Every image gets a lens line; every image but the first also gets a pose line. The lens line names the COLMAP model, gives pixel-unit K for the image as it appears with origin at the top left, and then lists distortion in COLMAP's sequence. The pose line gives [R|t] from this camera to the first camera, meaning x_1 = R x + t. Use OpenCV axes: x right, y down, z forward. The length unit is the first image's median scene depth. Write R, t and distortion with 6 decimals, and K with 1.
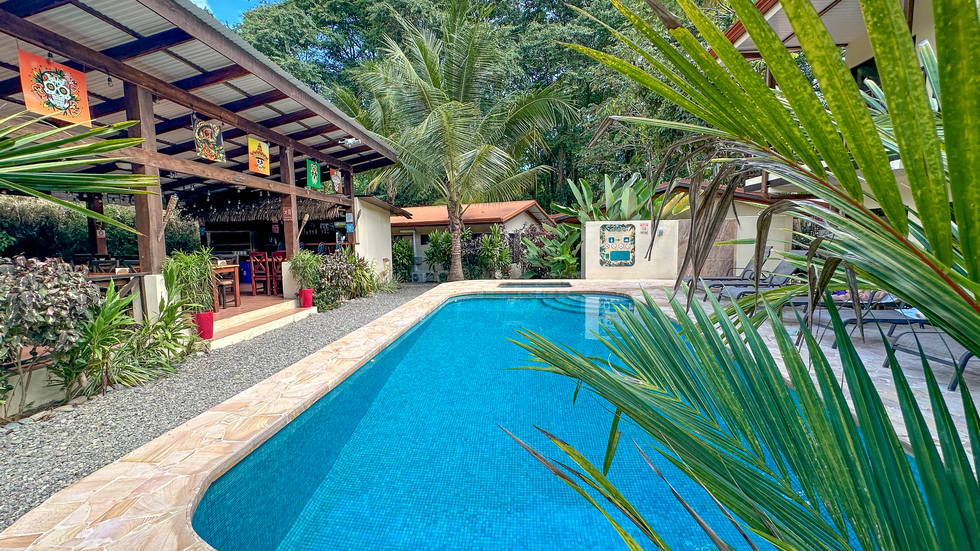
lens RADIAL K [[392.8, 0, 490.0], [0, 392.8, 275.5], [0, 0, 1]] dist [-0.000064, 0.000096]
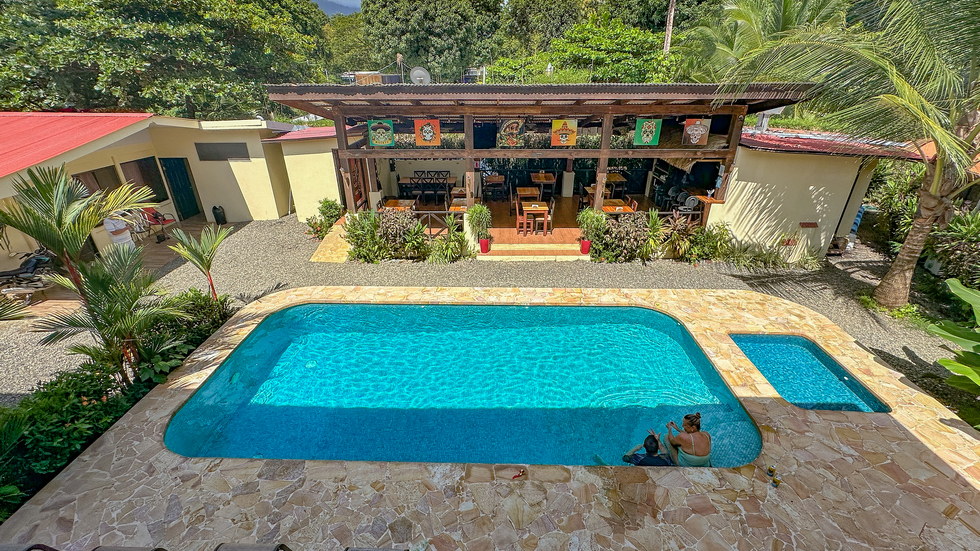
lens RADIAL K [[411.4, 0, 490.0], [0, 411.4, 275.5], [0, 0, 1]] dist [-0.000766, 0.000216]
pose [[0.059306, 0.451450, -0.890323, 0.583667], [-0.087495, 0.890811, 0.445870, -0.338534], [0.994398, 0.051456, 0.092330, 0.482744]]
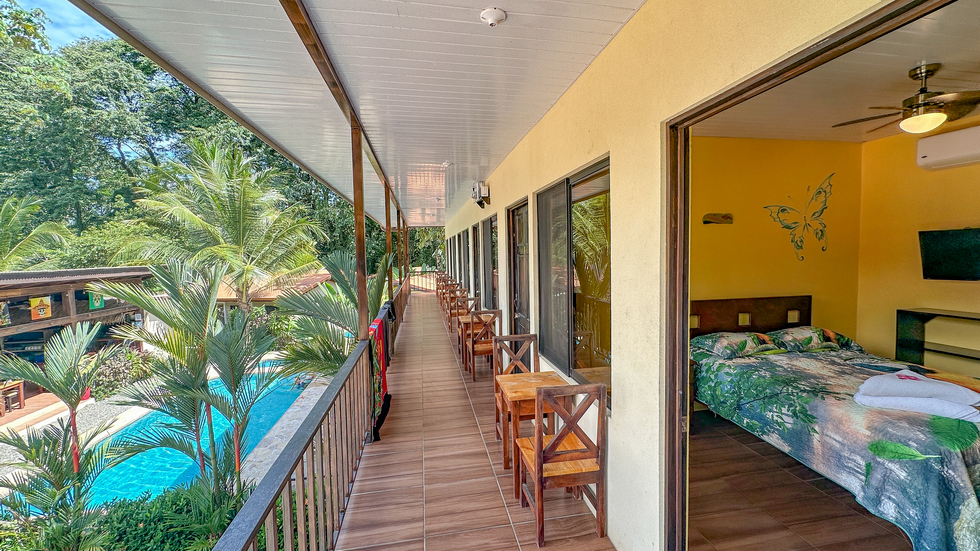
lens RADIAL K [[392.8, 0, 490.0], [0, 392.8, 275.5], [0, 0, 1]] dist [-0.000064, 0.000096]
pose [[0.966611, -0.019818, 0.255479, 0.513185], [0.028970, 0.999064, -0.032111, -0.238507], [-0.254604, 0.038441, 0.966281, -0.665505]]
